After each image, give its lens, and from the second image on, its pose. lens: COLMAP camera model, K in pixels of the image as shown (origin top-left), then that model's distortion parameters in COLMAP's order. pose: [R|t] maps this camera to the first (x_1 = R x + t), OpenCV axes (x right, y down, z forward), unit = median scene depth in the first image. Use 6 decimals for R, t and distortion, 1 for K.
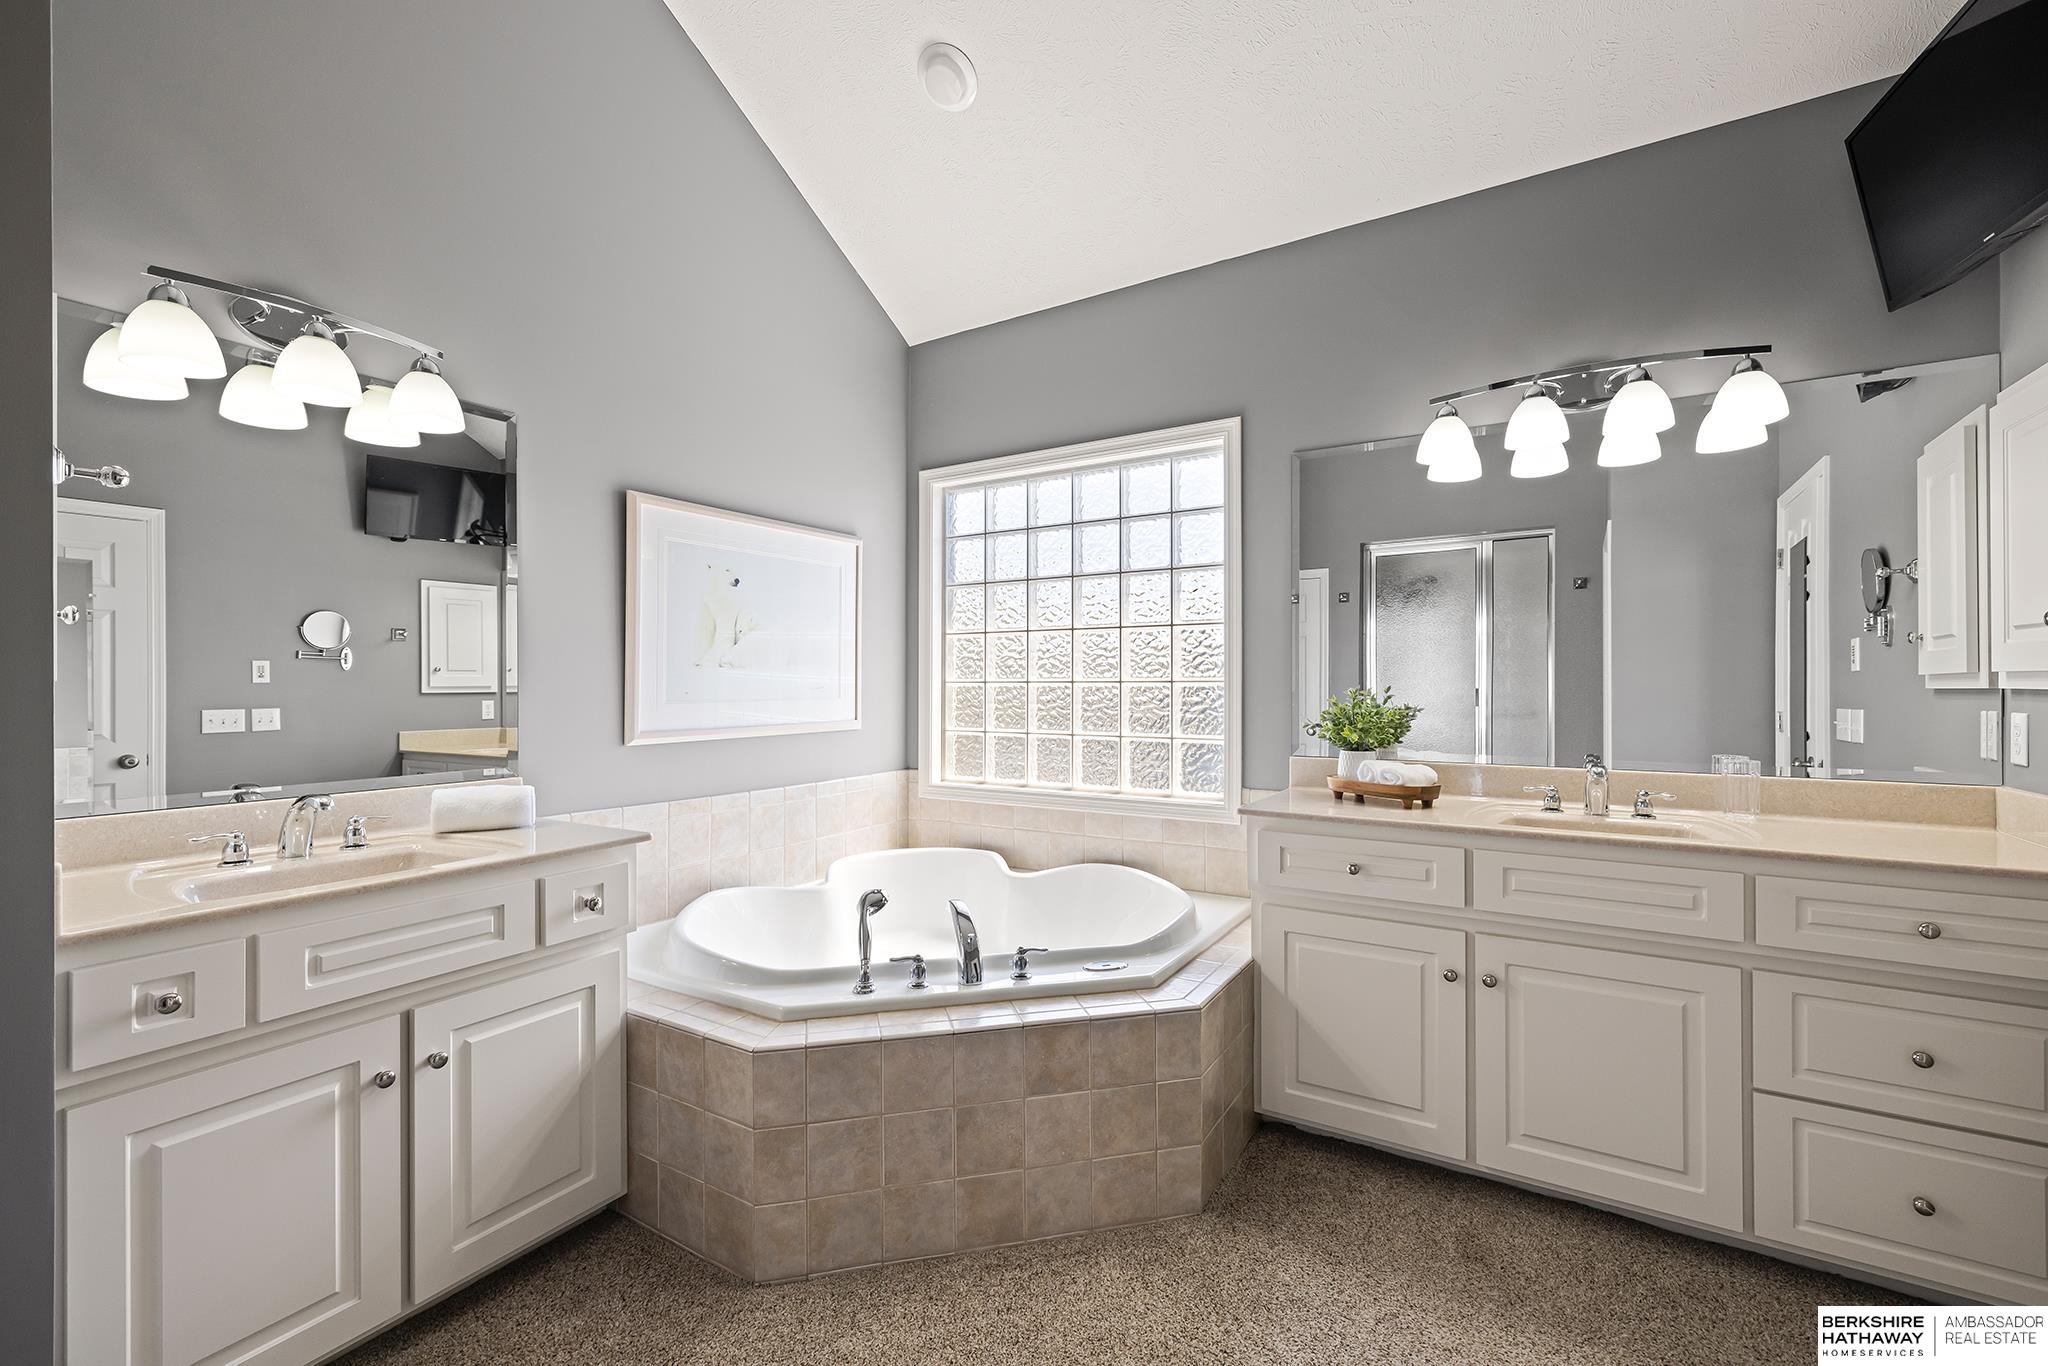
lens RADIAL K [[866.9, 0, 1014.9], [0, 866.9, 675.1], [0, 0, 1]] dist [0.004033, 0.000235]
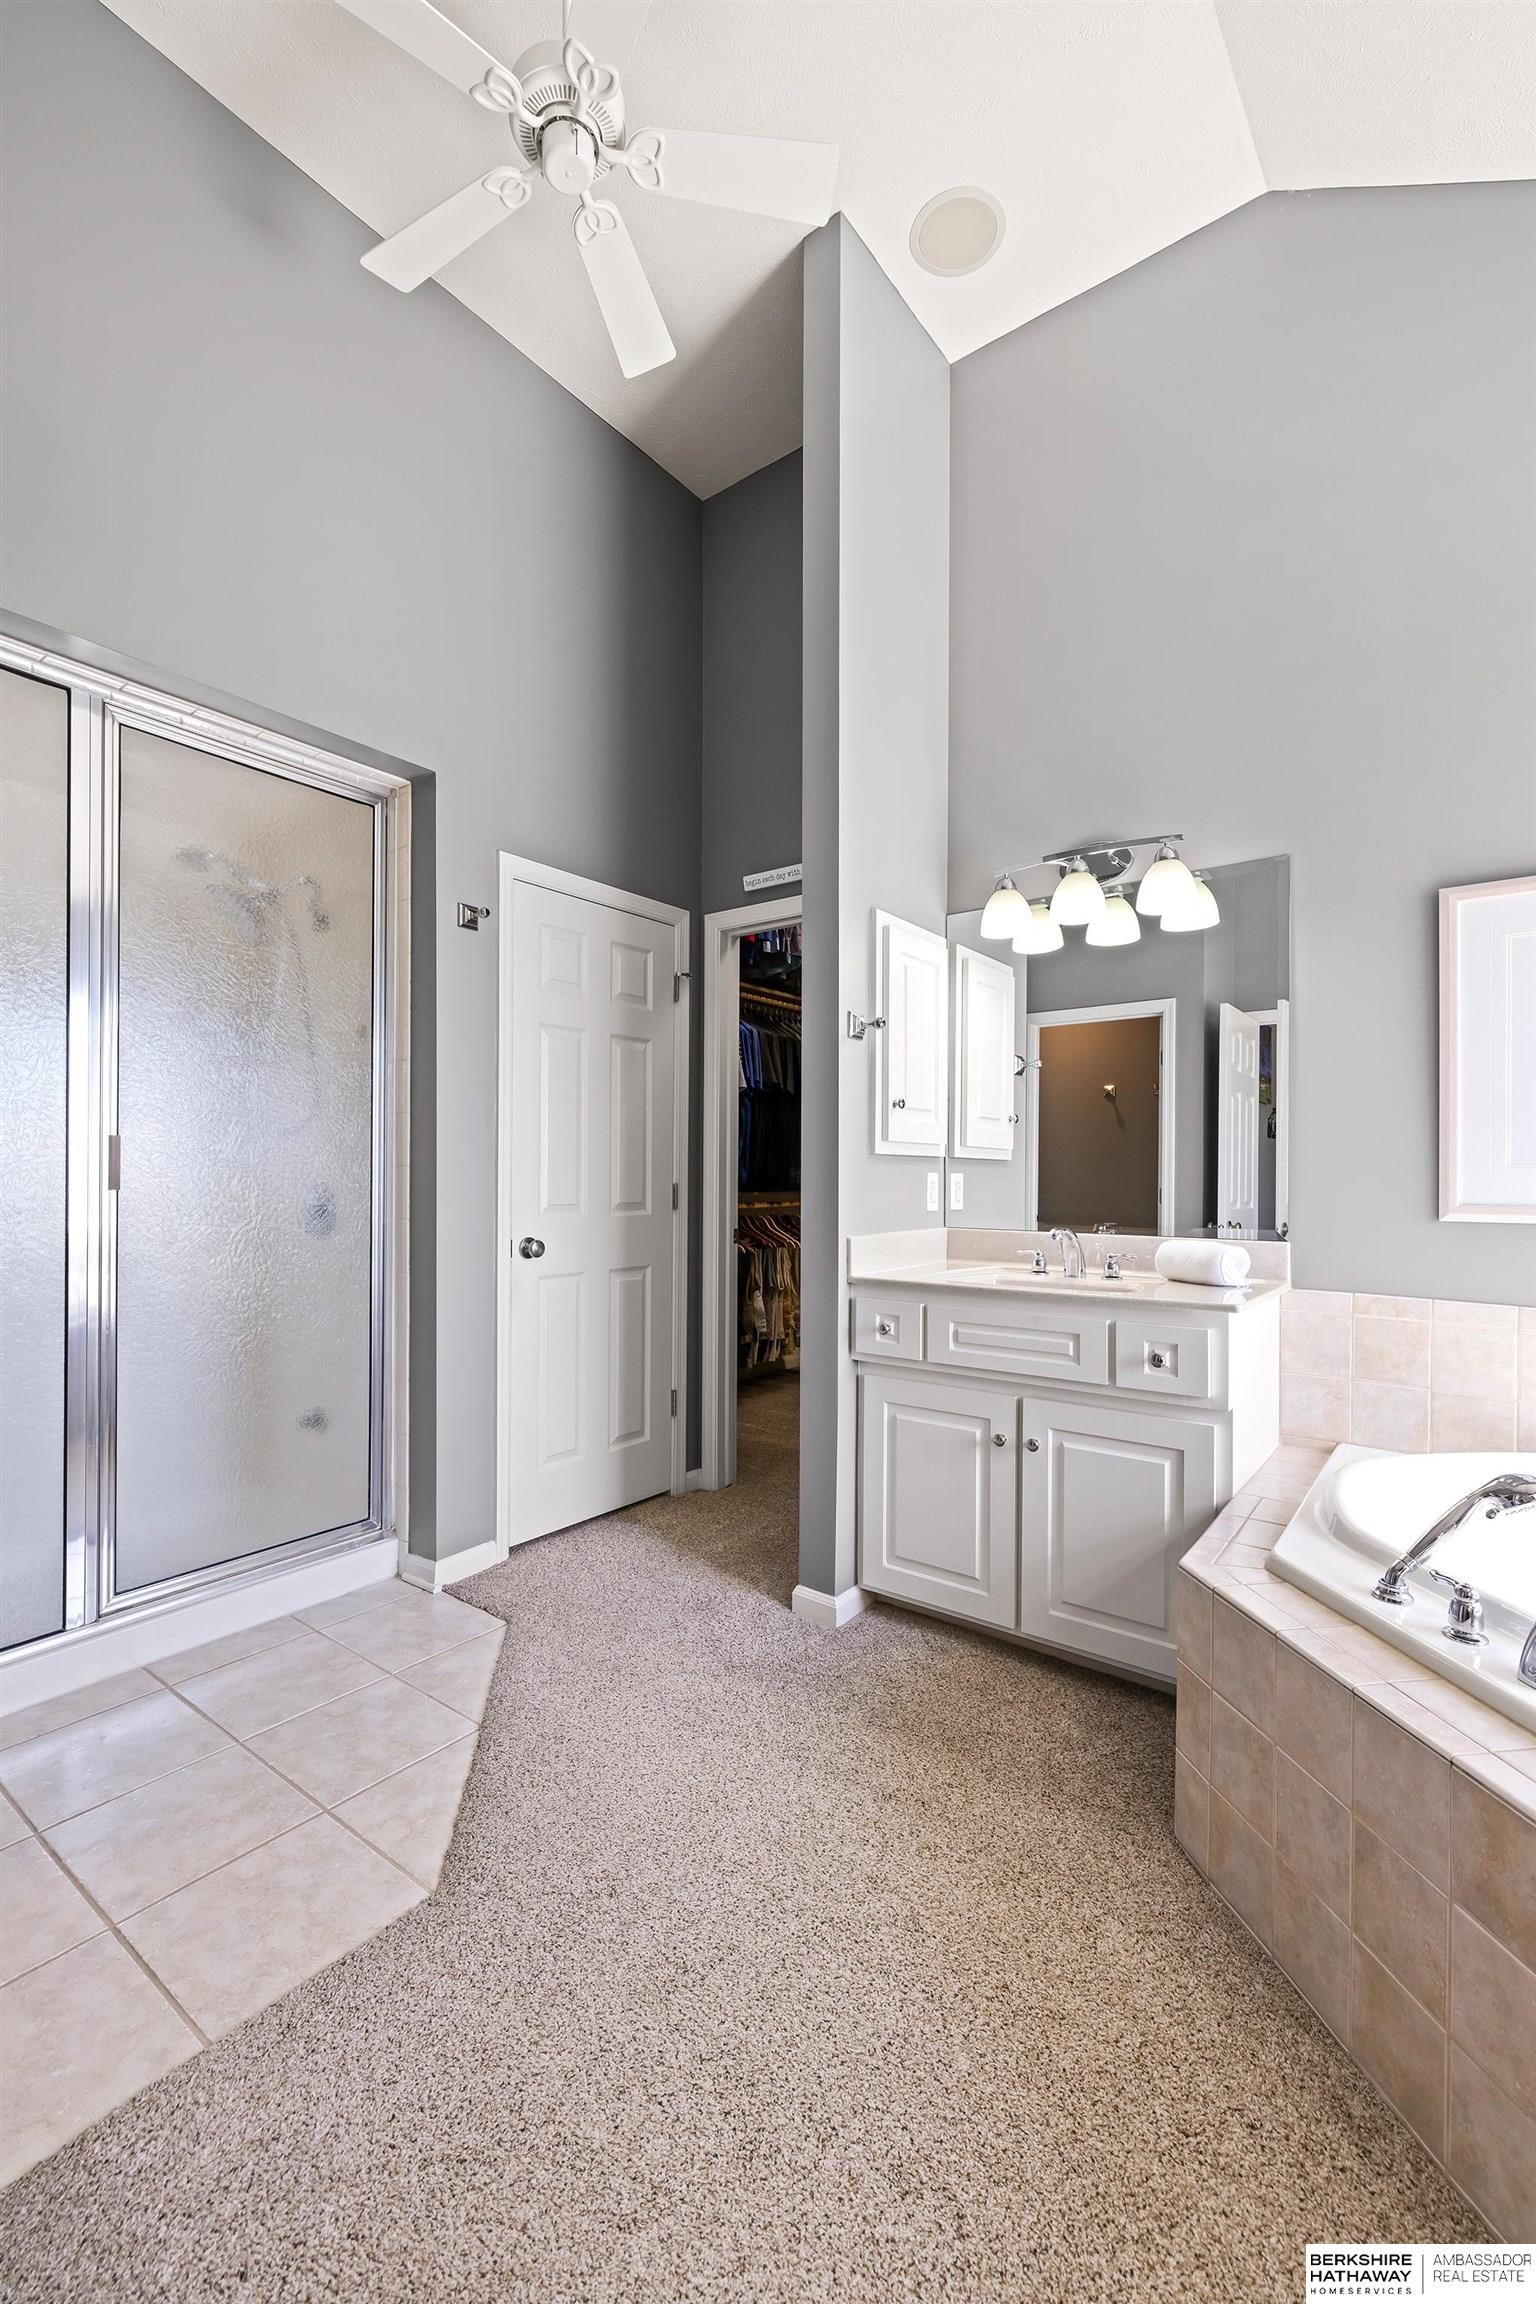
lens RADIAL K [[975.3, 0, 759.5], [0, 975.3, 1166.2], [0, 0, 1]] dist [0.004033, 0.000235]
pose [[-0.105499, -0.008557, -0.994383, 0.681213], [0.004460, 0.999949, -0.009078, 0.053632], [0.994409, -0.005393, -0.105455, 0.689075]]
